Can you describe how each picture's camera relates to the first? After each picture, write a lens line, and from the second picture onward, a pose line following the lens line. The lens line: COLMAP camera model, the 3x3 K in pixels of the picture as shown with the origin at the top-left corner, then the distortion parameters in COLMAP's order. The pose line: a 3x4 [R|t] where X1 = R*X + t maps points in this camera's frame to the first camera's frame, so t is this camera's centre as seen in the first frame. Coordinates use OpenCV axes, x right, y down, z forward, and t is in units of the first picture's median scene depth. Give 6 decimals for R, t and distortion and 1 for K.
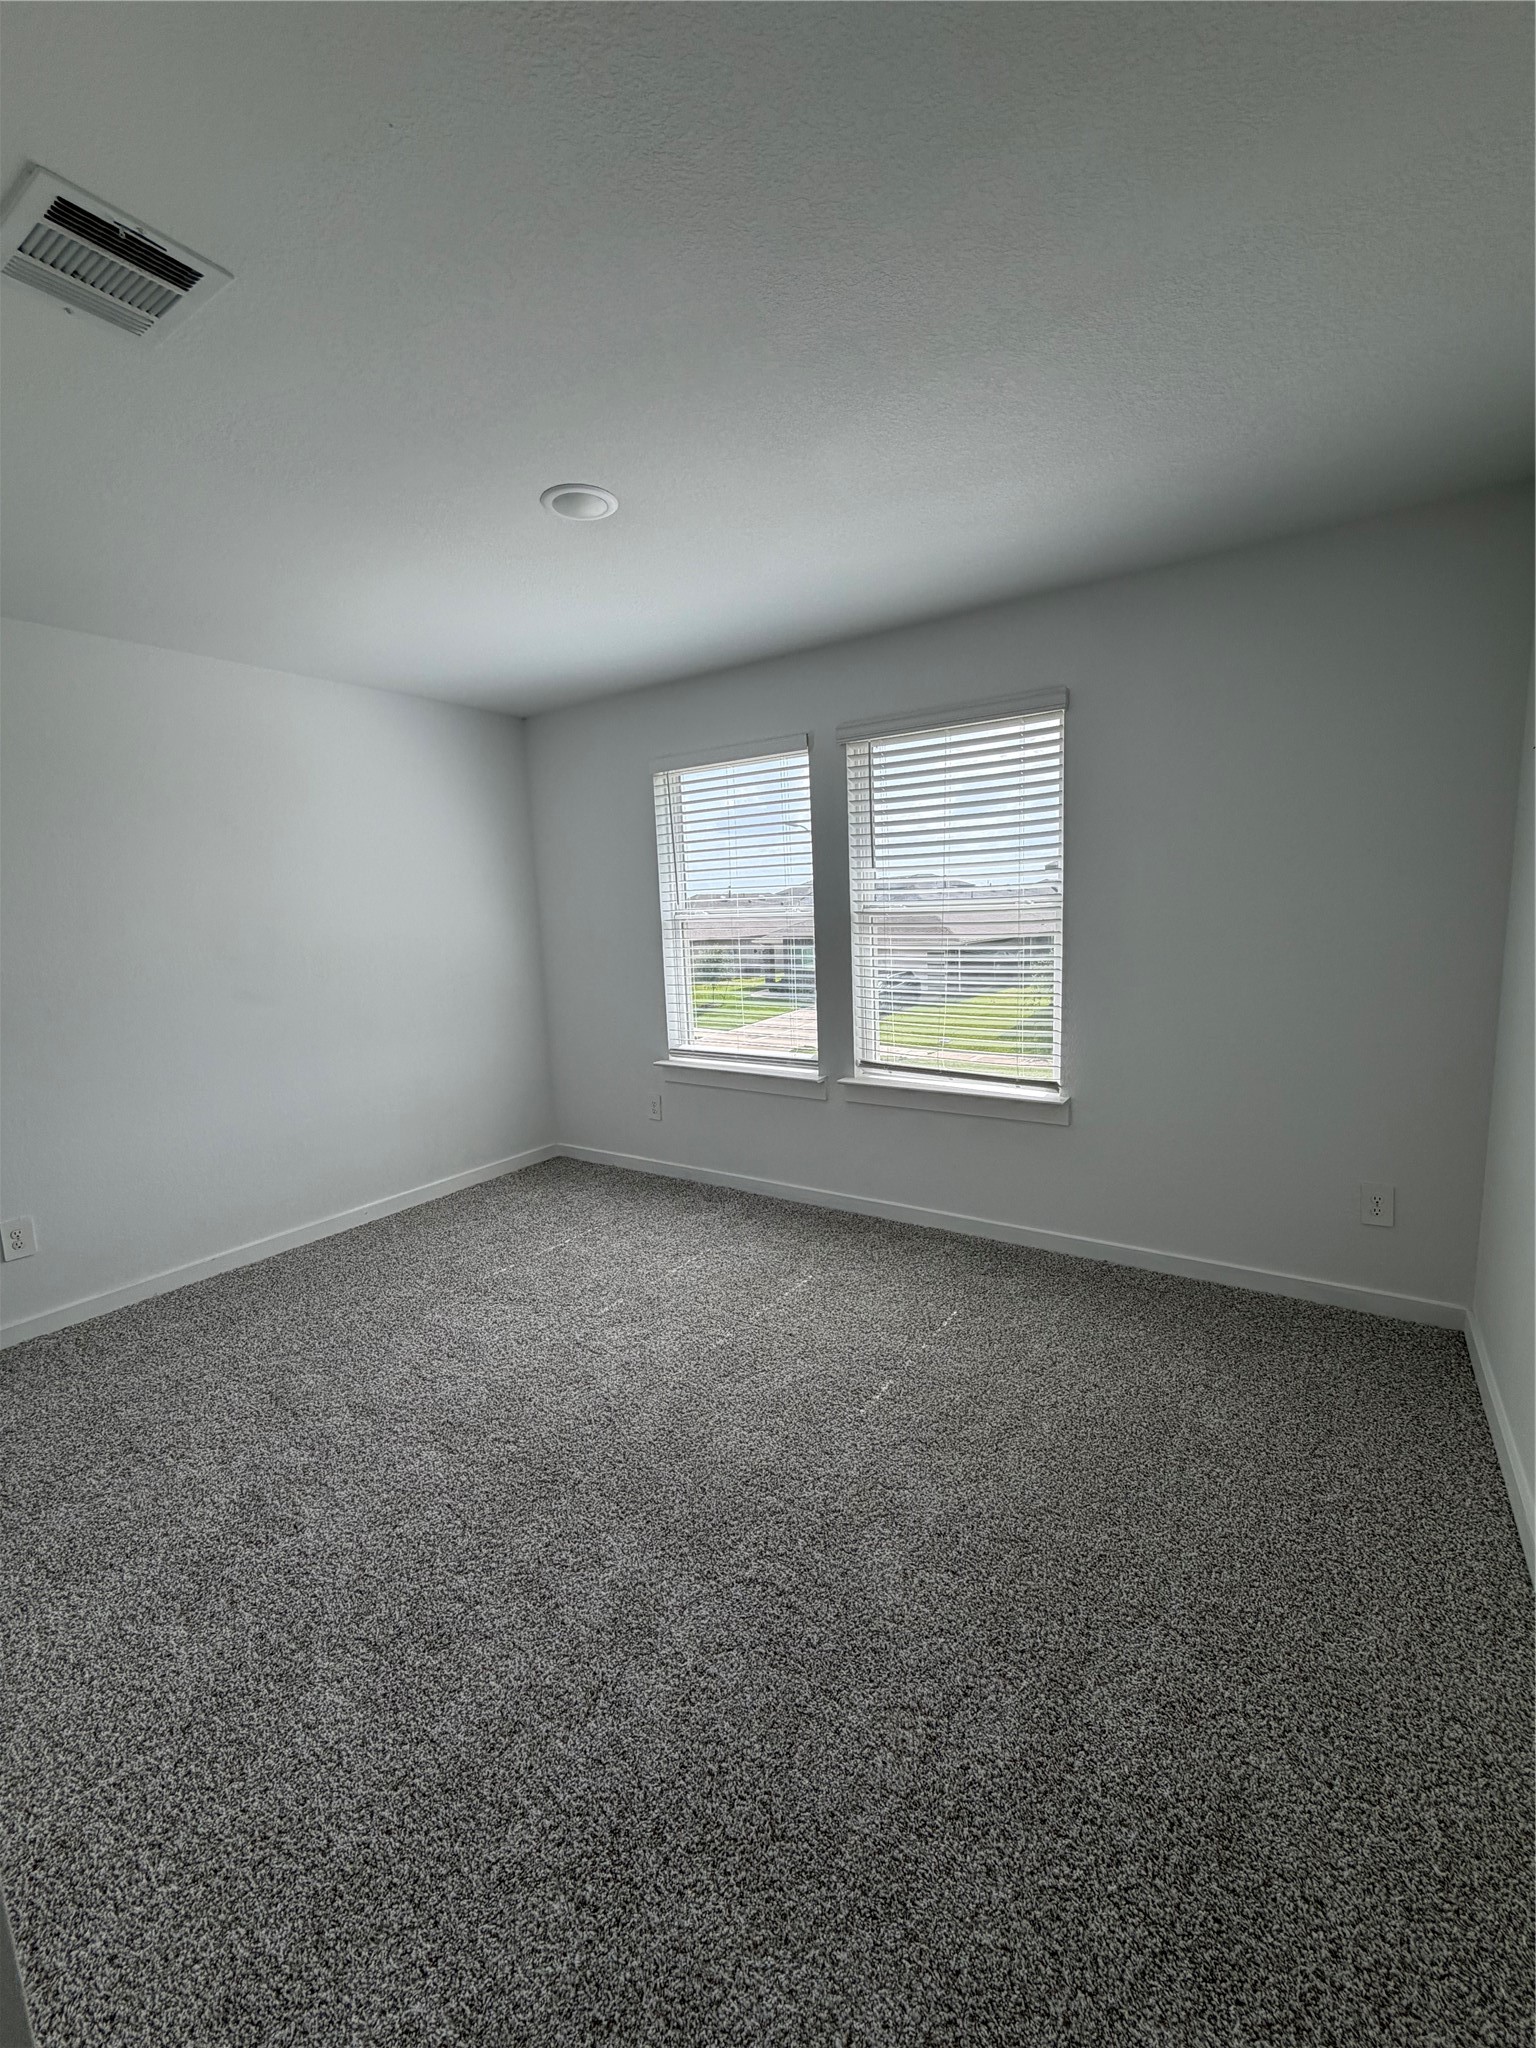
lens RADIAL K [[816.3, 0, 777.1], [0, 816.3, 1018.2], [0, 0, 1]] dist [-0.001720, 0.001139]
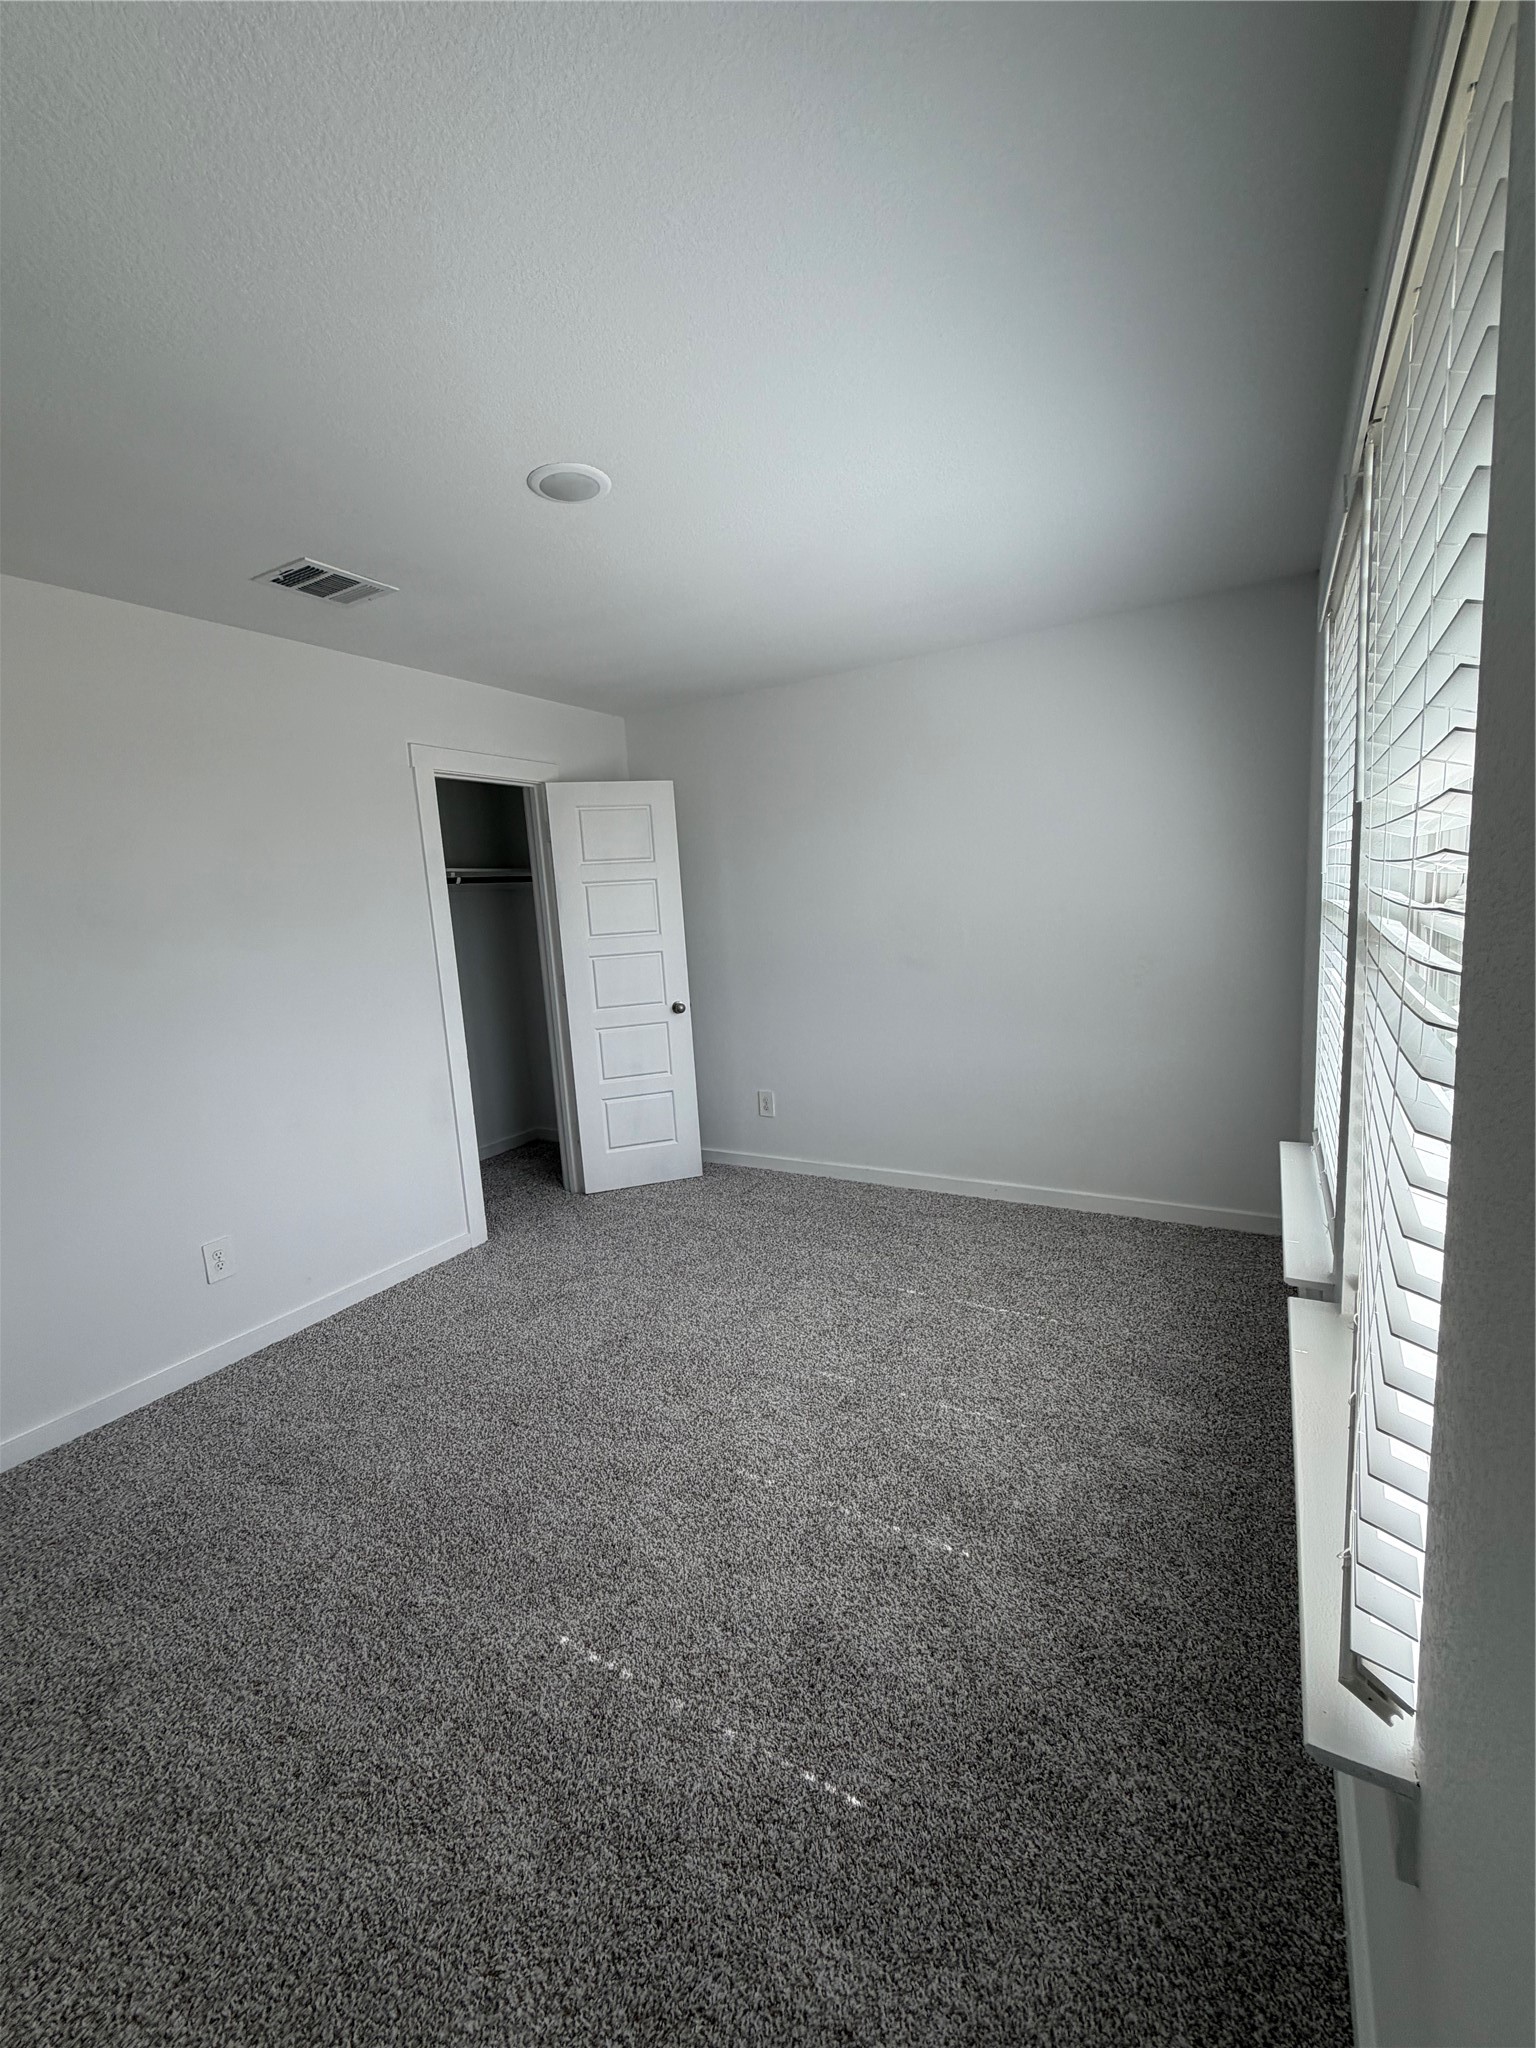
lens RADIAL K [[816.3, 0, 769.5], [0, 816.3, 1005.5], [0, 0, 1]] dist [-0.001720, 0.001139]
pose [[0.091270, 0.153650, -0.983901, 0.896089], [-0.089707, 0.985277, 0.145543, -0.220918], [0.991777, 0.074979, 0.103710, 1.318269]]
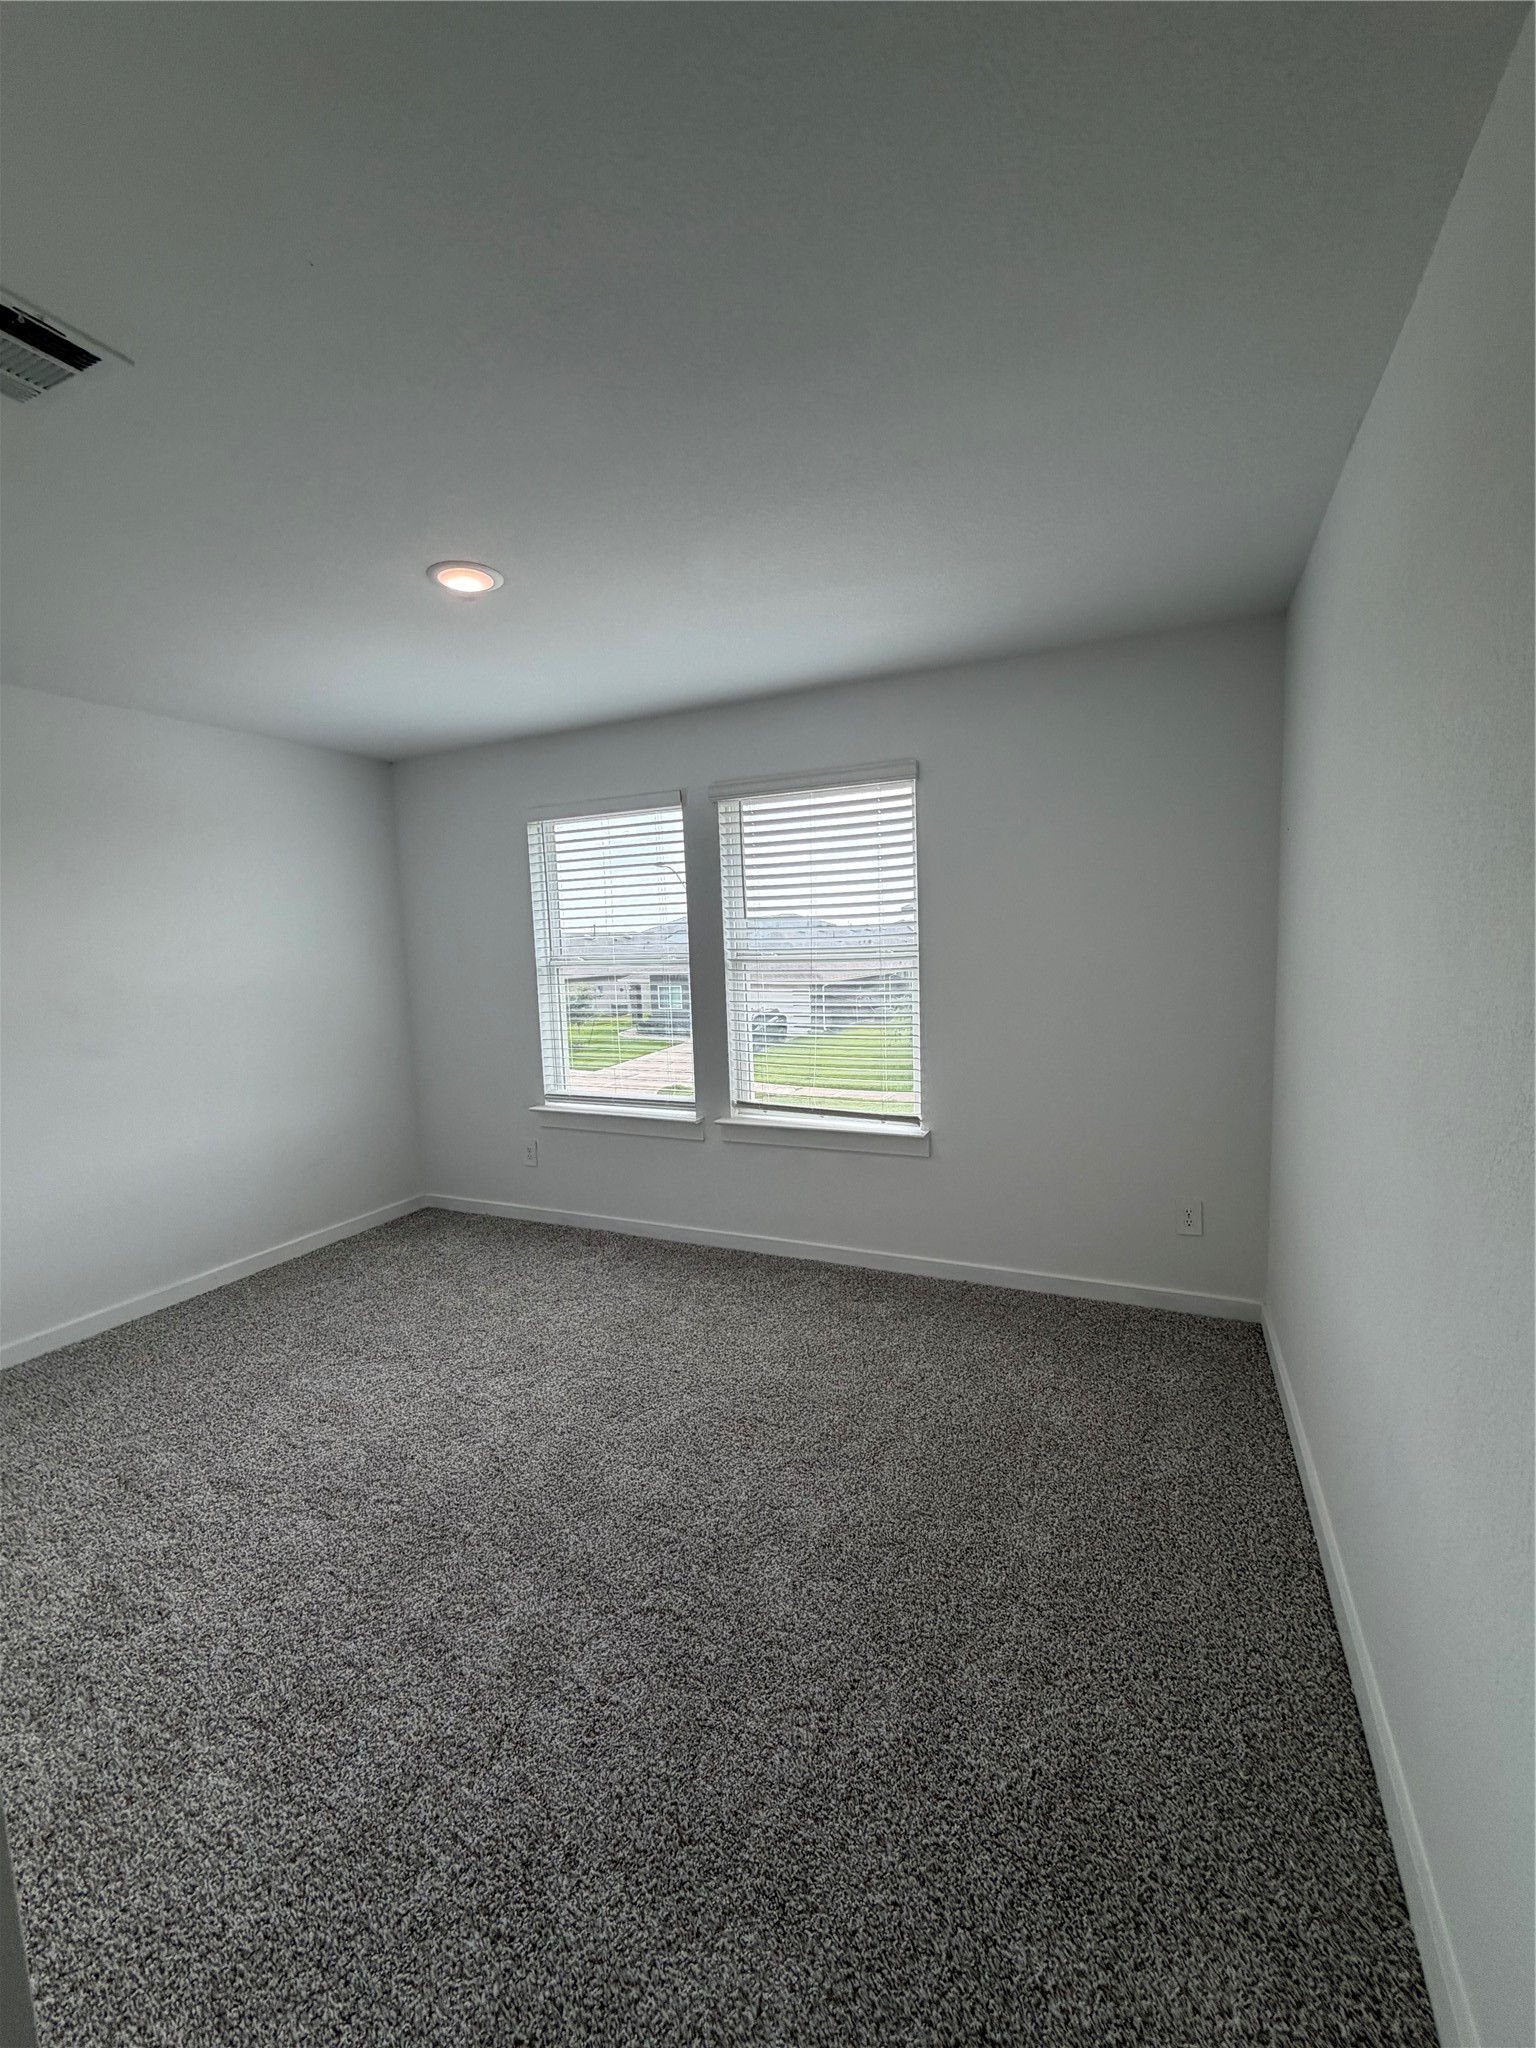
lens RADIAL K [[816.3, 0, 764.5], [0, 816.3, 1019.9], [0, 0, 1]] dist [-0.001720, 0.001139]
pose [[0.988967, -0.012072, 0.147646, -0.028815], [0.018484, 0.998941, -0.042128, -0.014477], [-0.146981, 0.044392, 0.988143, -0.079309]]
